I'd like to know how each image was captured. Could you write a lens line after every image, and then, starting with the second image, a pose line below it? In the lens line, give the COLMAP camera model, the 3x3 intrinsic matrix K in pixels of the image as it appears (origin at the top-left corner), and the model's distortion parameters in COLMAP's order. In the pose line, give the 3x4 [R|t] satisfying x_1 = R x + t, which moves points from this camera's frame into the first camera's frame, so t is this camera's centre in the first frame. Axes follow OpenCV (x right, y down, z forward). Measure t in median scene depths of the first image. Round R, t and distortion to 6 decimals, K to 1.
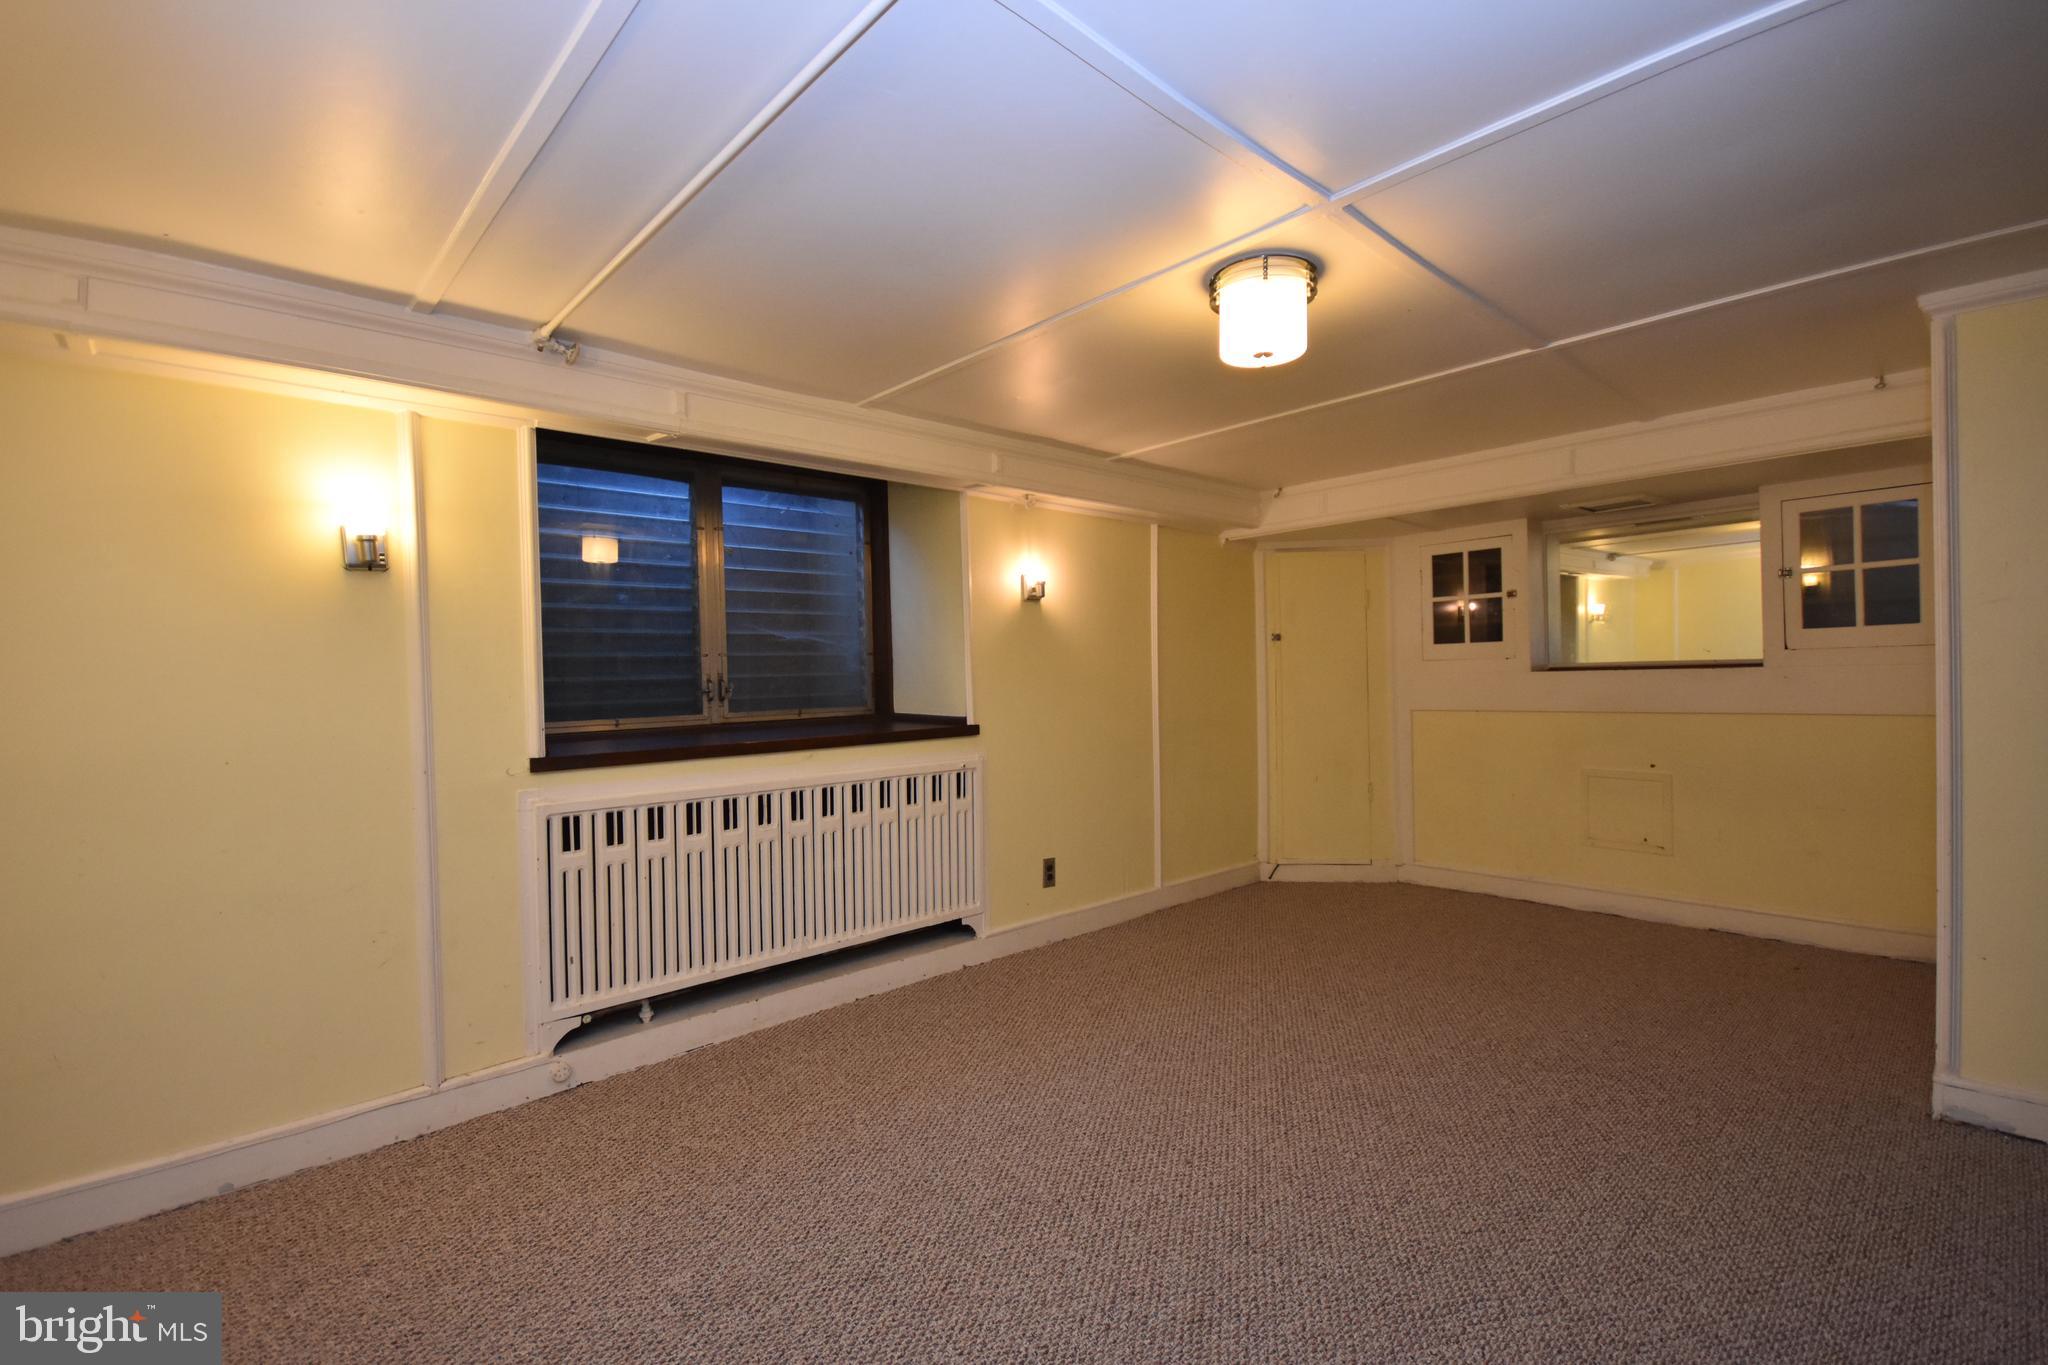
lens RADIAL K [[896.6, 0, 1022.0], [0, 896.6, 688.5], [0, 0, 1]] dist [0.001845, -0.009188]
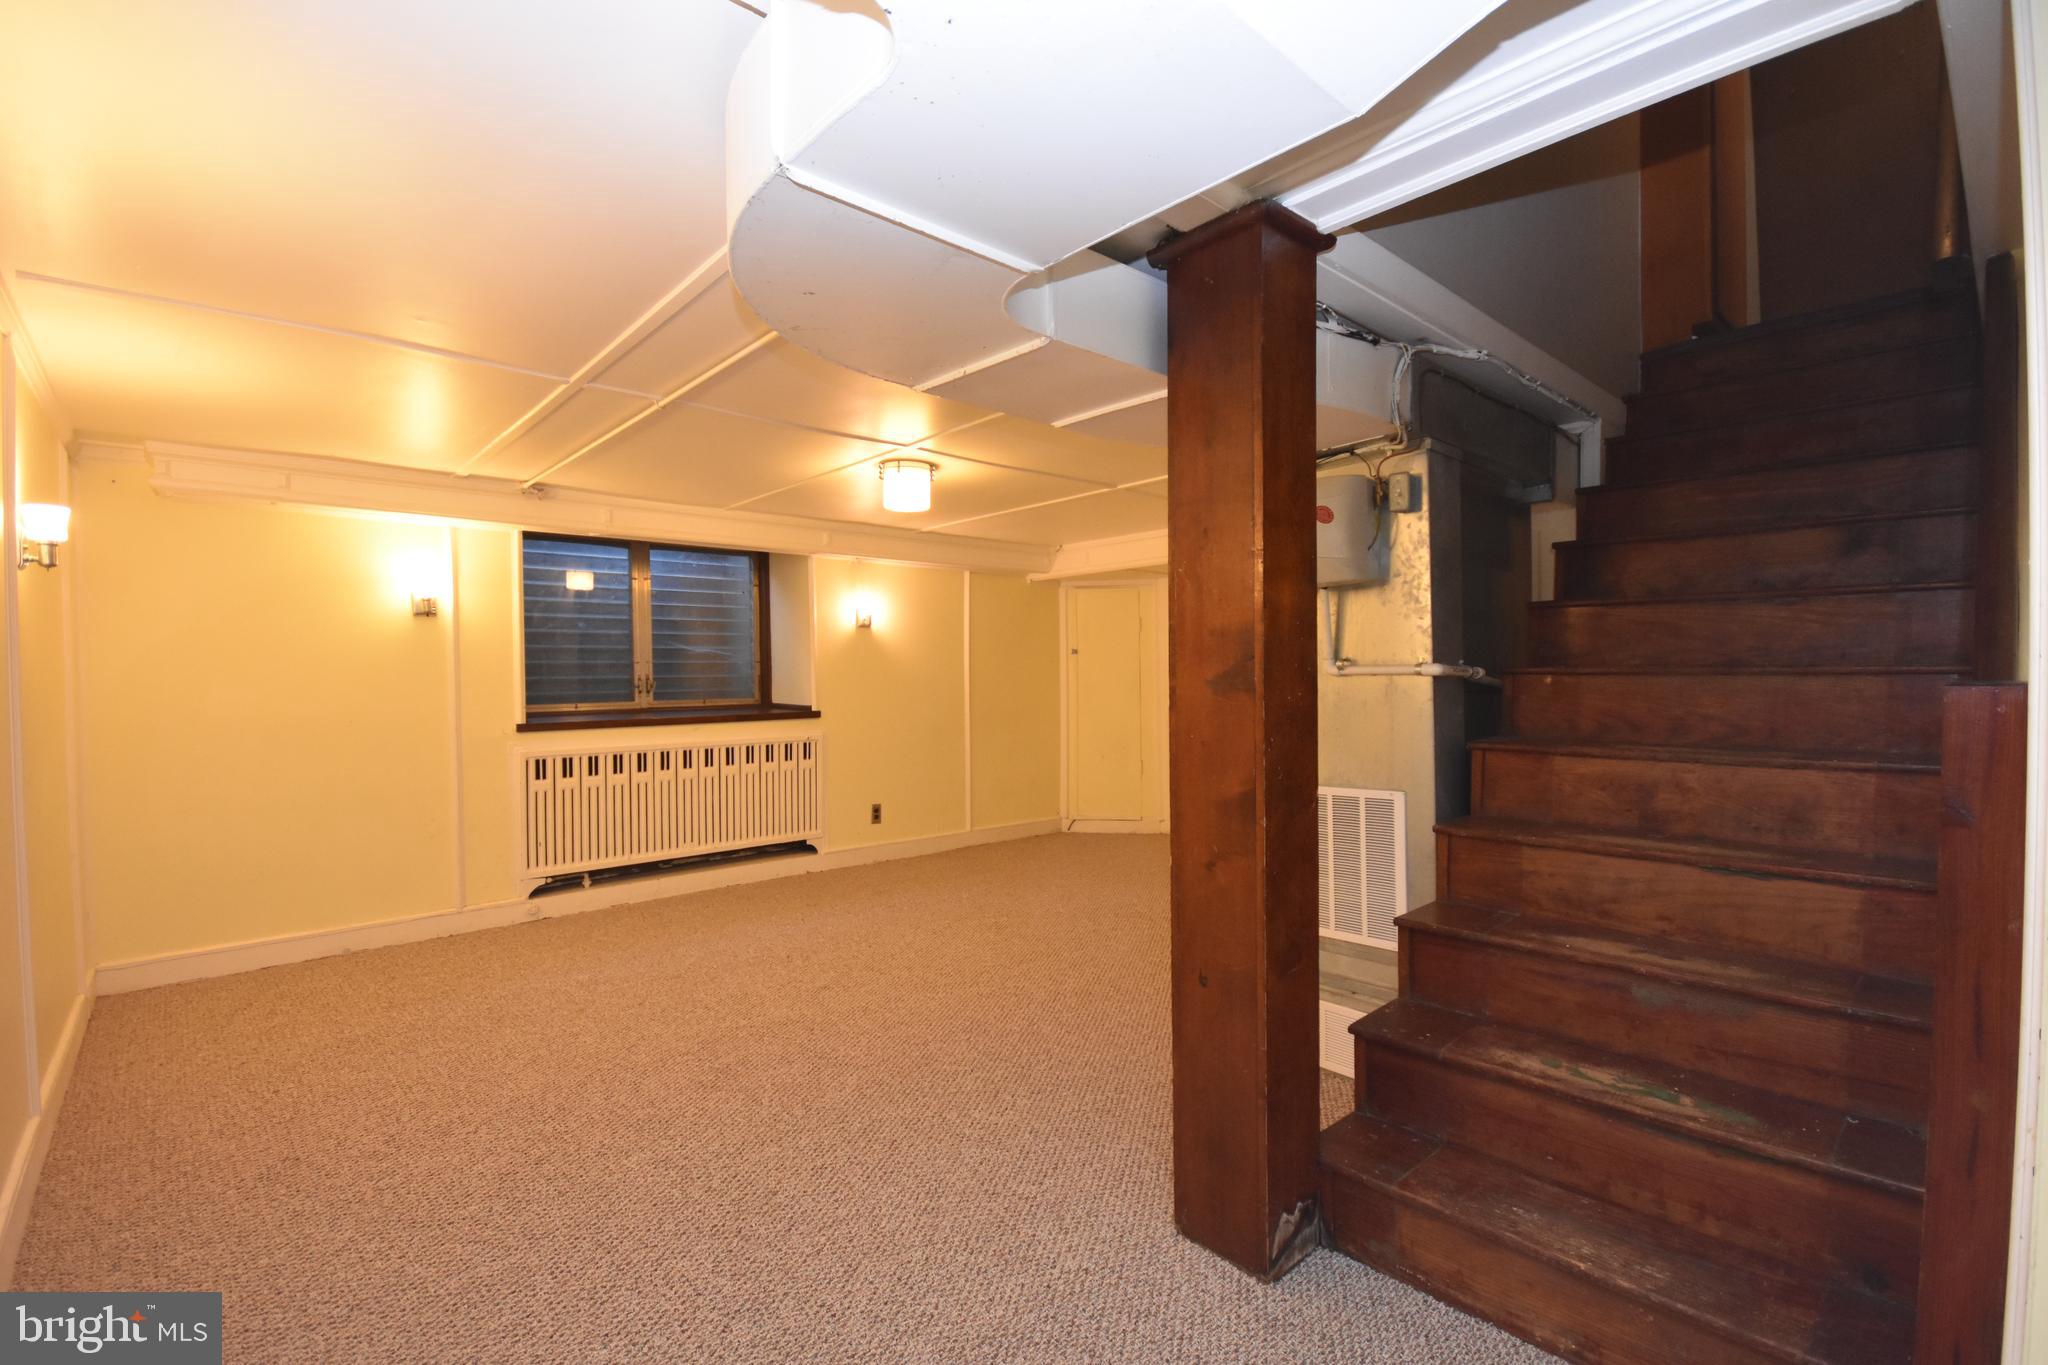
lens RADIAL K [[896.6, 0, 1022.0], [0, 896.6, 688.5], [0, 0, 1]] dist [0.001845, -0.009188]
pose [[0.999915, 0.010103, -0.008299, 0.349323], [-0.010115, 0.999948, -0.001431, 0.002198], [0.008284, 0.001514, 0.999965, -0.571968]]
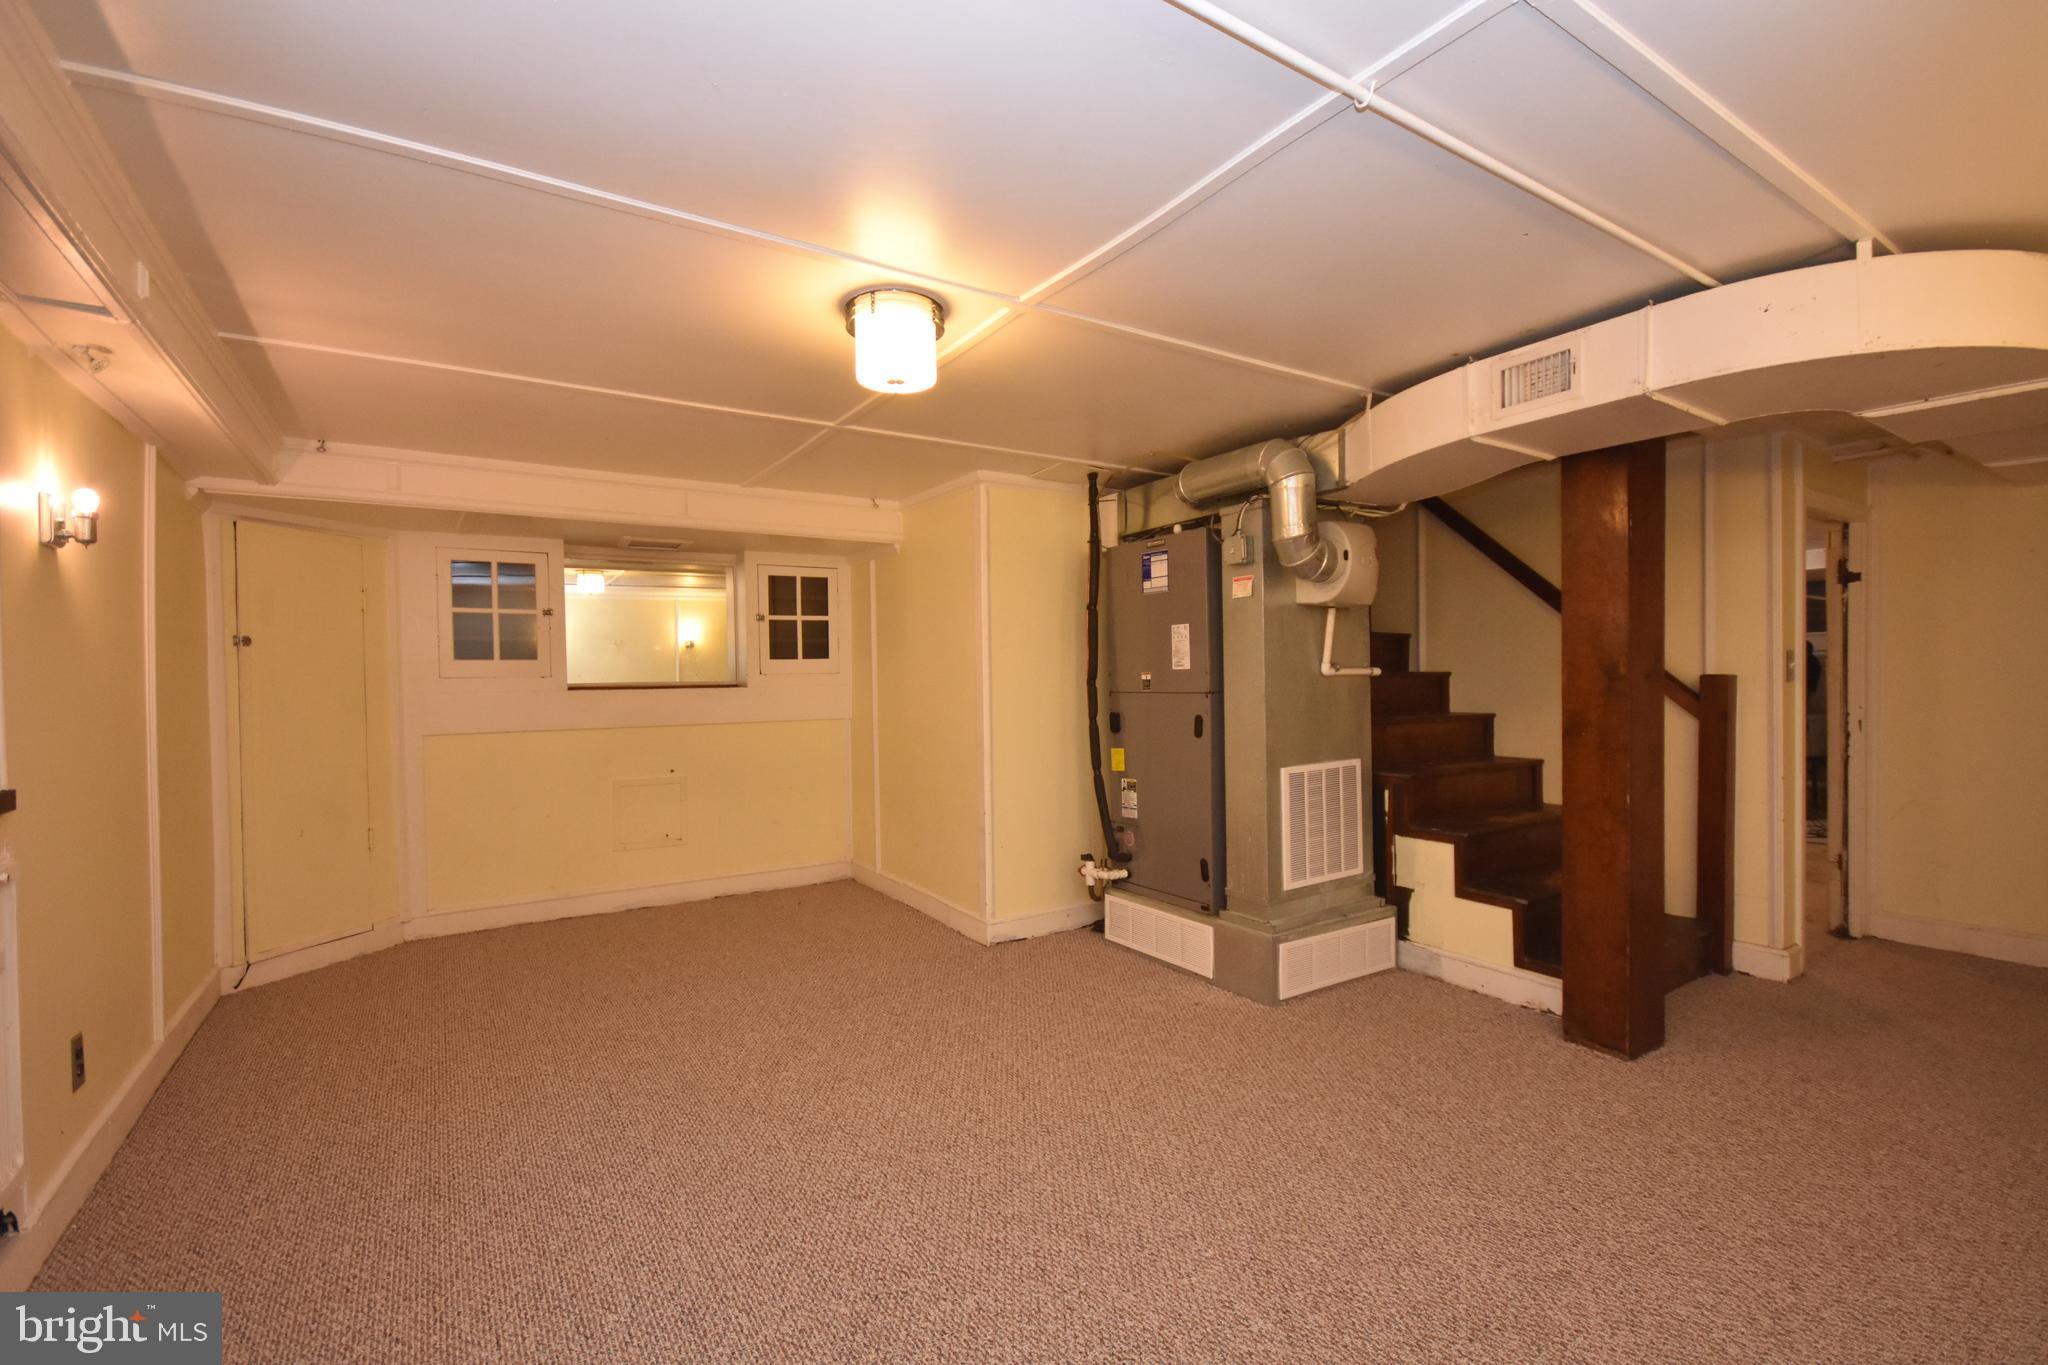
lens RADIAL K [[896.6, 0, 1022.0], [0, 896.6, 688.5], [0, 0, 1]] dist [0.001845, -0.009188]
pose [[0.166508, 0.014130, 0.985939, -0.489040], [0.023535, 0.999556, -0.018300, 0.013284], [-0.985759, 0.026251, 0.166101, 0.454415]]
